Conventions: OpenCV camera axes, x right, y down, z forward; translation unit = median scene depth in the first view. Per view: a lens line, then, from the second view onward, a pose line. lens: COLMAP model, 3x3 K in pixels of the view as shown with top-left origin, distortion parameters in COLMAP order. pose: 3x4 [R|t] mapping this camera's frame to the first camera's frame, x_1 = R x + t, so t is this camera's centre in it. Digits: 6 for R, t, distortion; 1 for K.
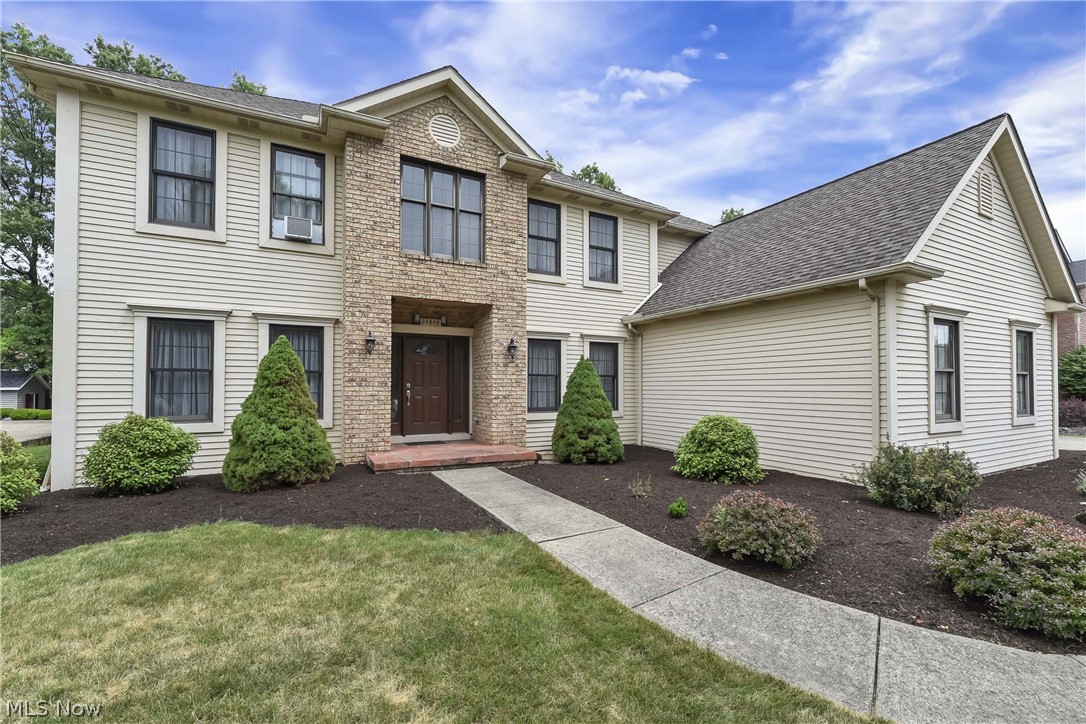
lens RADIAL K [[404.9, 0, 562.2], [0, 404.9, 381.9], [0, 0, 1]] dist [-0.000642, -0.000307]
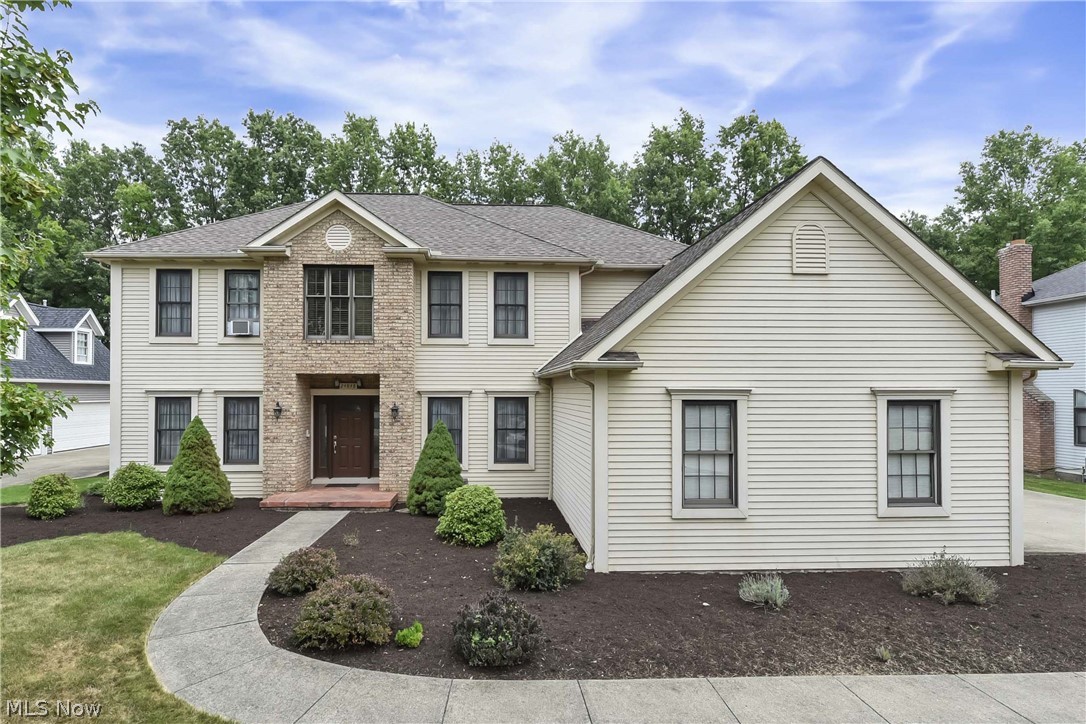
lens RADIAL K [[526.8, 0, 587.7], [0, 526.8, 389.6], [0, 0, 1]] dist [-0.001732, -0.000841]
pose [[0.931408, 0.006564, -0.363917, 1.084653], [-0.004386, 0.999967, 0.006813, -0.177764], [0.363950, -0.004749, 0.931407, -0.246893]]
